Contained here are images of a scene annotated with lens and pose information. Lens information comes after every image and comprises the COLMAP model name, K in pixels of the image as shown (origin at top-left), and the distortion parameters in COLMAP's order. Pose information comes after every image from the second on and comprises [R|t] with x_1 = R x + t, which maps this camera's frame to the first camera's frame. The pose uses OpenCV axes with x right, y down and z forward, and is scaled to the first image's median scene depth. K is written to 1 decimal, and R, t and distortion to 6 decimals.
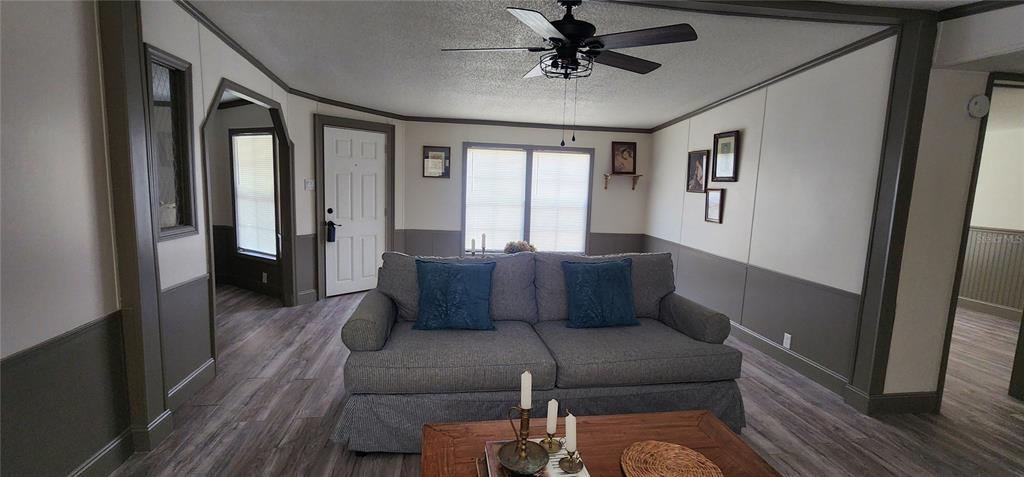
lens RADIAL K [[464.1, 0, 505.5], [0, 464.1, 240.5], [0, 0, 1]] dist [0.001097, 0.000360]
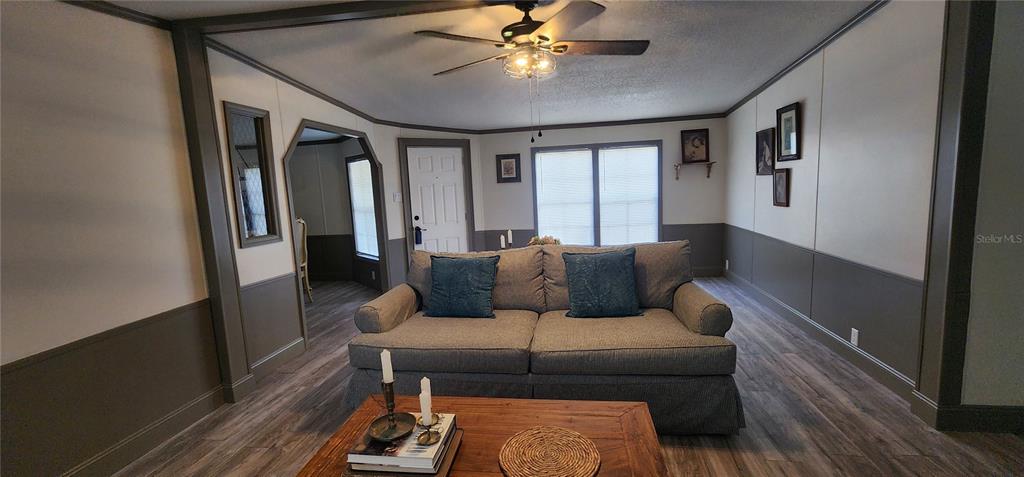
lens RADIAL K [[426.7, 0, 507.8], [0, 426.7, 240.2], [0, 0, 1]] dist [-0.000335, 0.000866]
pose [[0.950722, -0.041701, -0.307228, 0.225653], [0.041484, 0.999113, -0.007238, 0.013587], [0.307257, -0.005864, 0.951609, 0.040942]]
